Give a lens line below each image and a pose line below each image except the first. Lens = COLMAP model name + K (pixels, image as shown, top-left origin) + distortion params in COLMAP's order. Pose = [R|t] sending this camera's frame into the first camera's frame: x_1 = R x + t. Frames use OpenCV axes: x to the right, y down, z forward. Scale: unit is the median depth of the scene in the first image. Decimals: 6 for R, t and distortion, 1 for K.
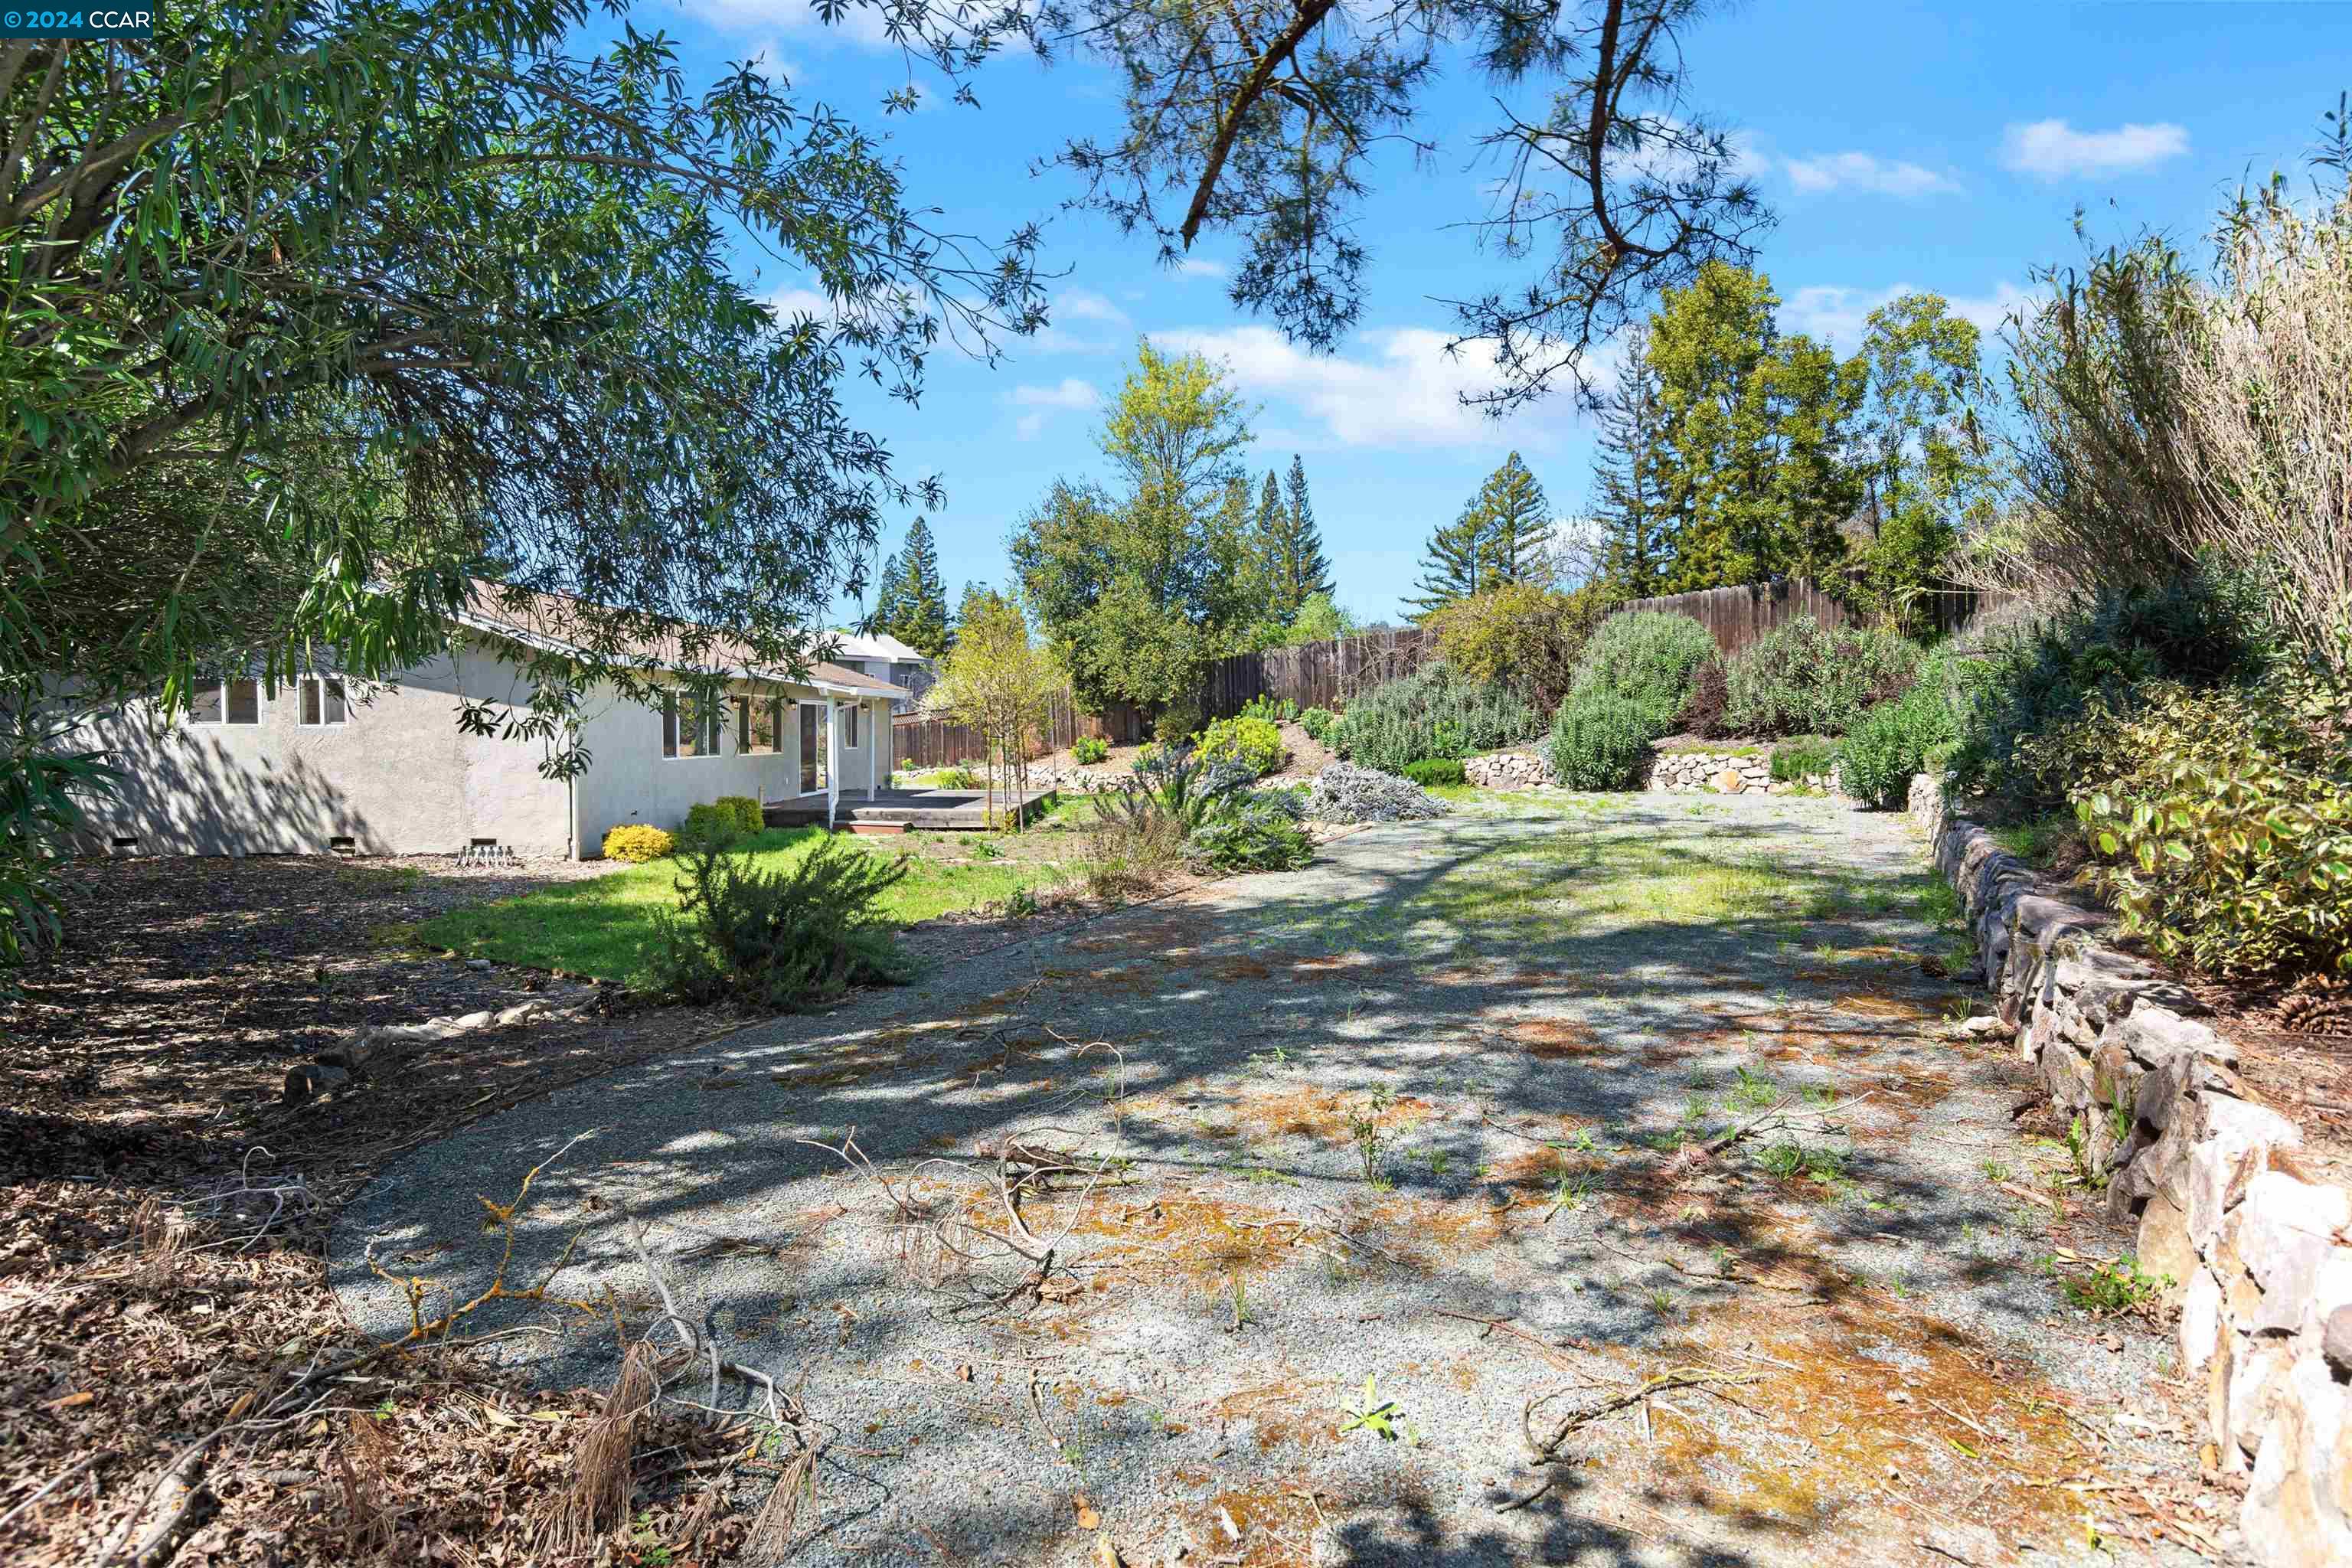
lens RADIAL K [[1312.3, 0, 1187.5], [0, 1312.3, 741.4], [0, 0, 1]] dist [-0.016330, -0.000021]
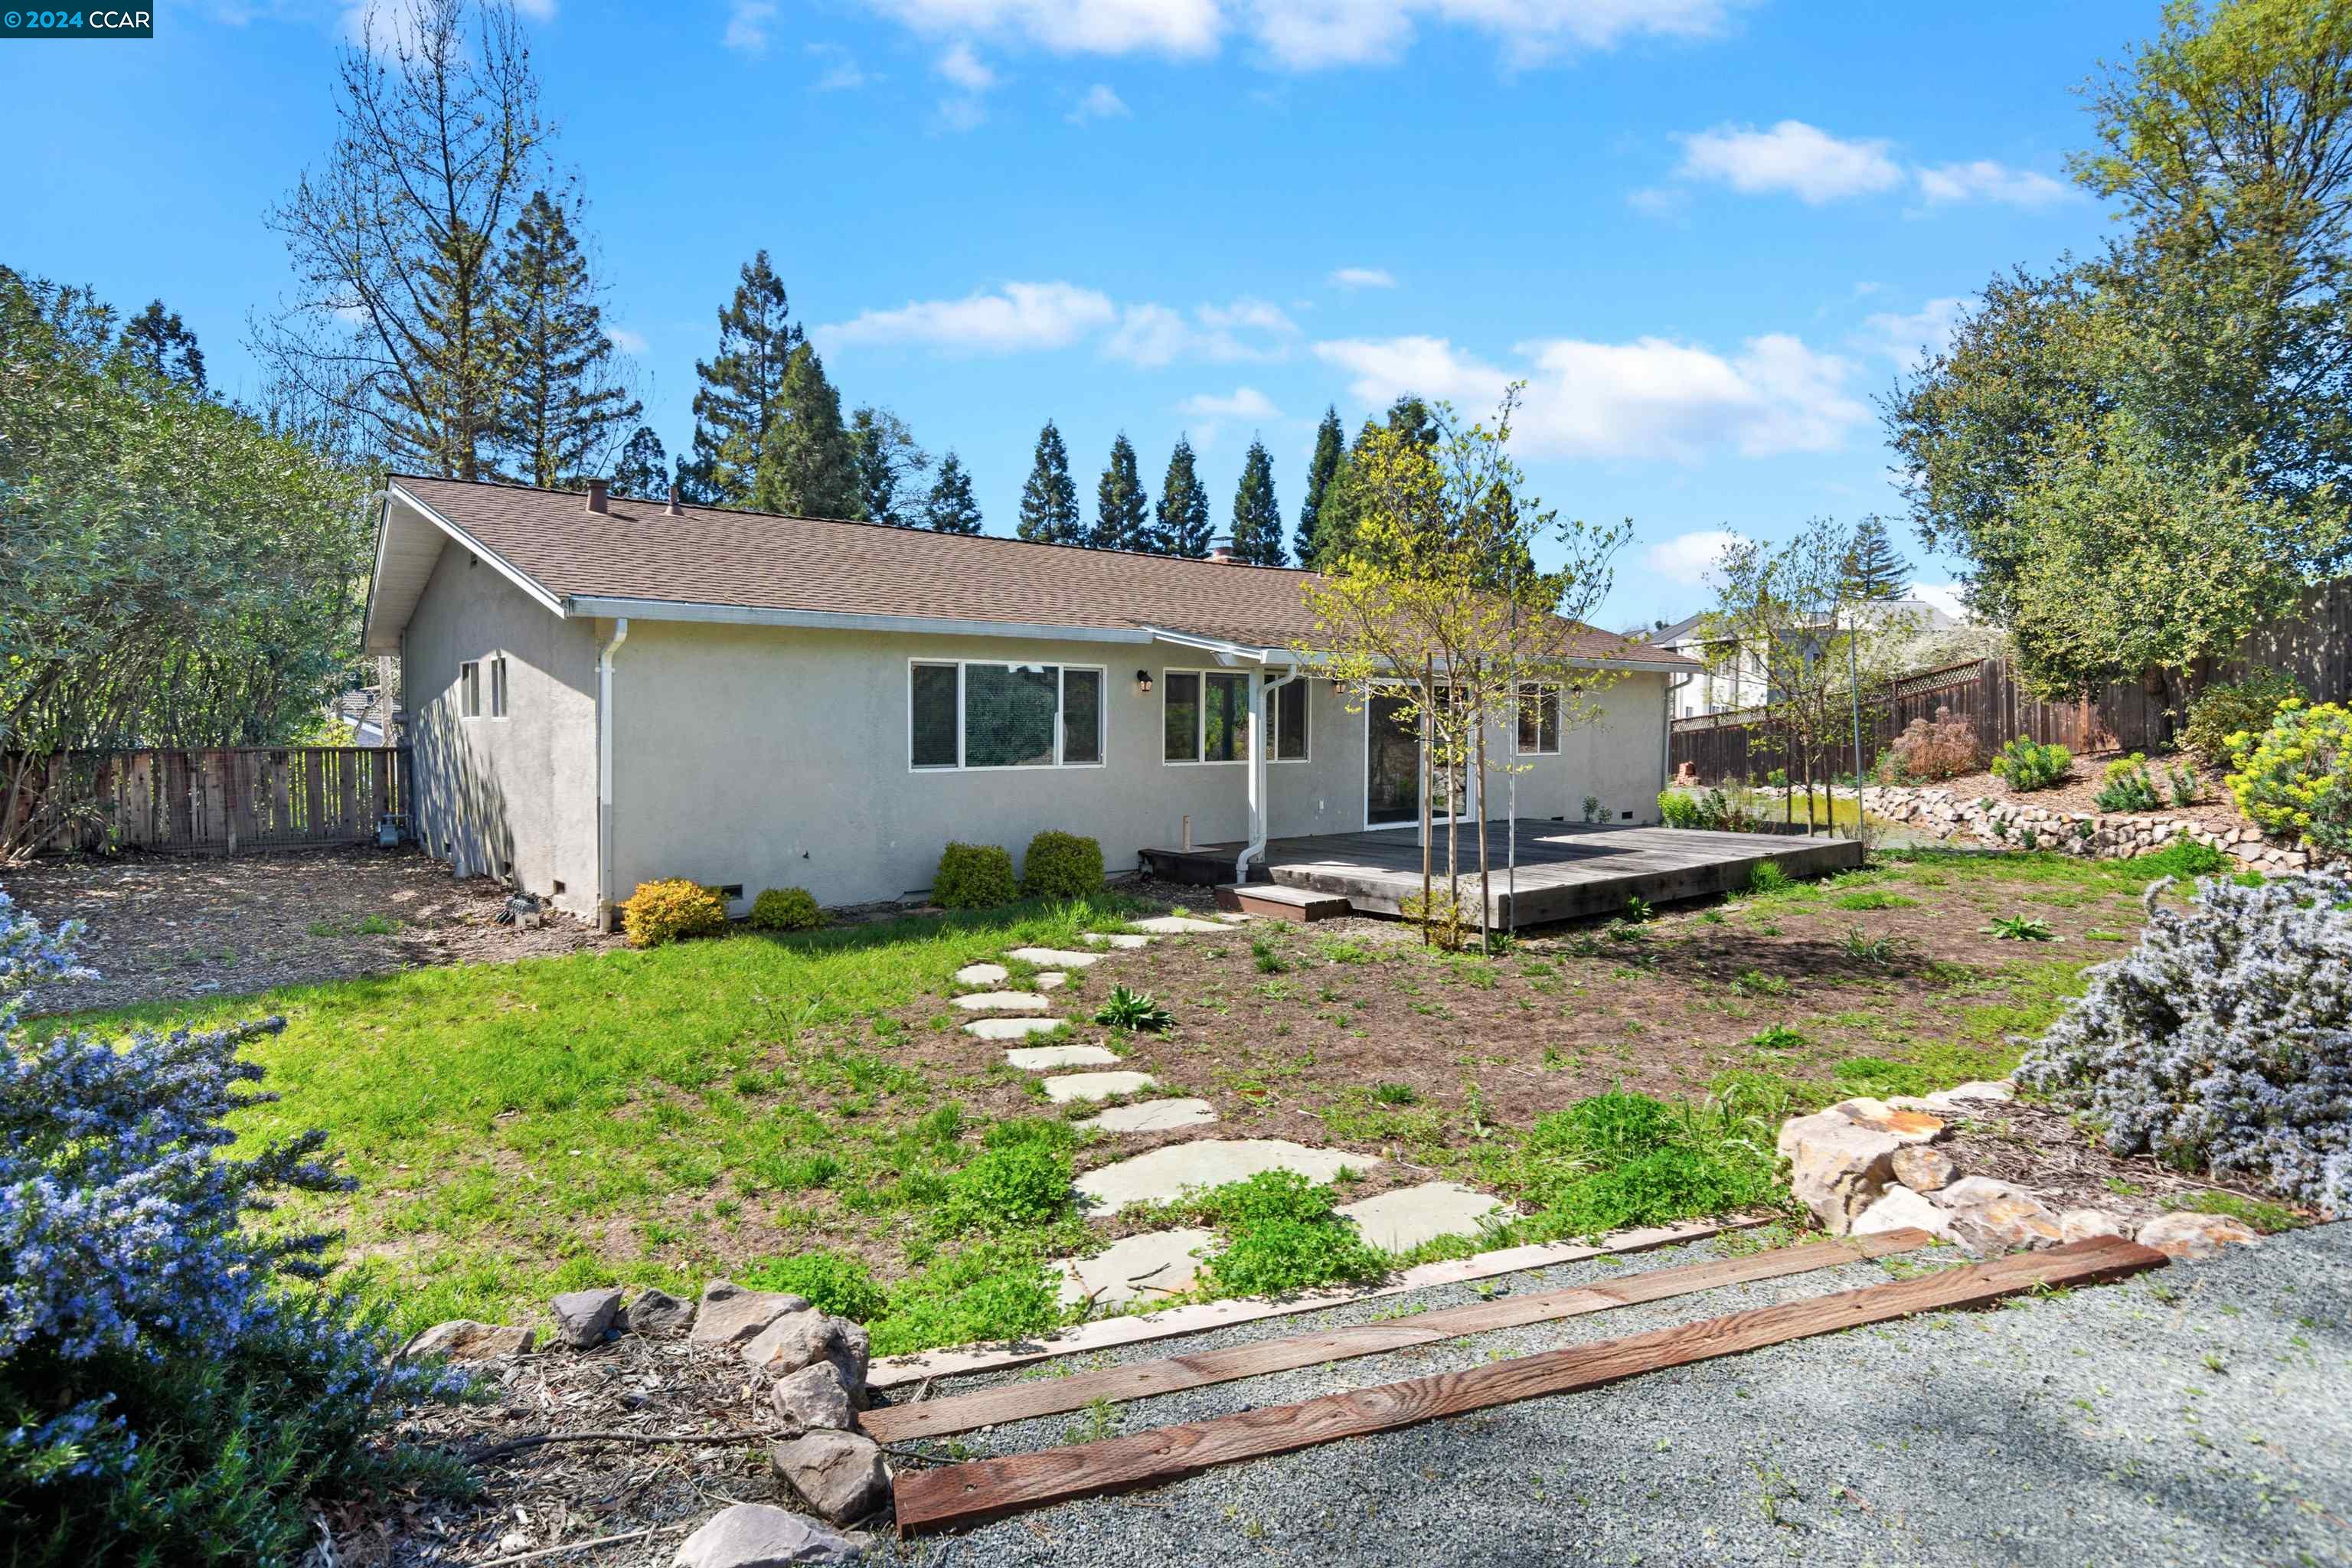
lens RADIAL K [[1306.5, 0, 1185.2], [0, 1306.5, 750.7], [0, 0, 1]] dist [-0.032773, 0.033939]
pose [[0.656620, 0.016771, -0.754035, 0.119253], [-0.008471, 0.999854, 0.014862, -0.004844], [0.754174, -0.003371, 0.656666, 0.498349]]
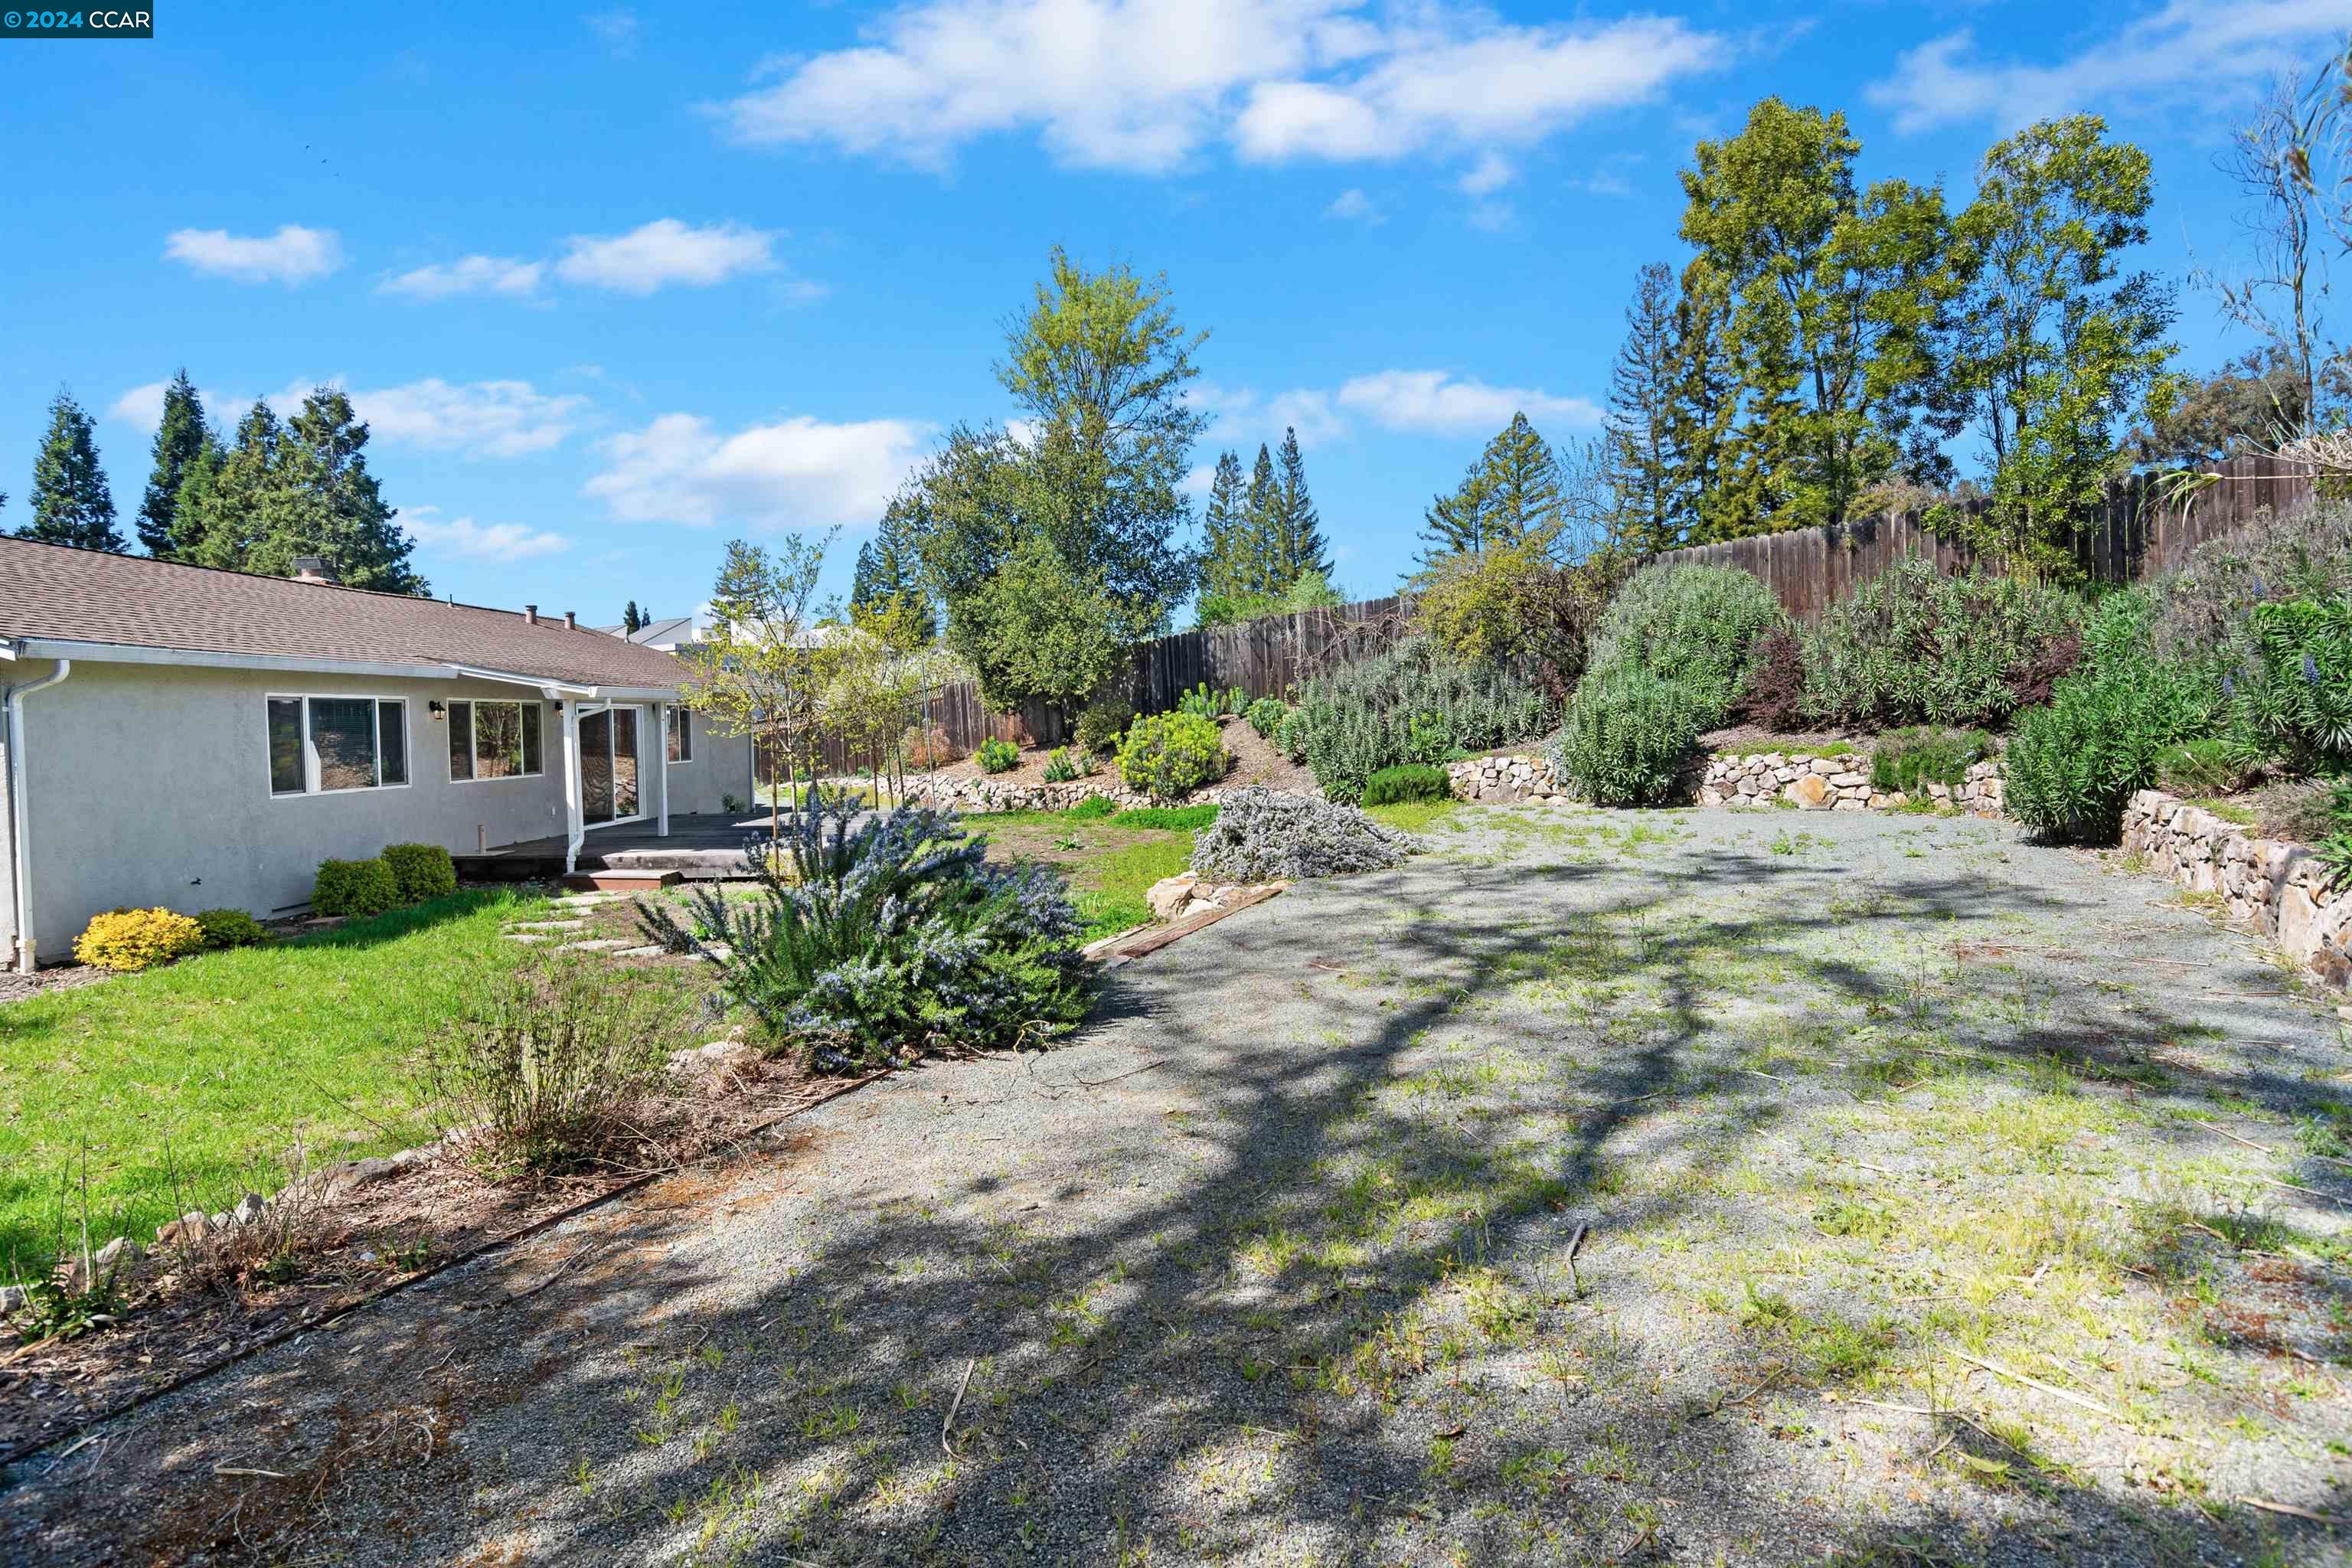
lens RADIAL K [[1306.5, 0, 1185.2], [0, 1306.5, 750.7], [0, 0, 1]] dist [-0.032773, 0.033939]
pose [[0.999711, -0.020069, -0.013264, 0.066410], [0.020281, 0.999665, 0.016099, -0.008964], [0.012937, -0.016363, 0.999782, 0.236388]]
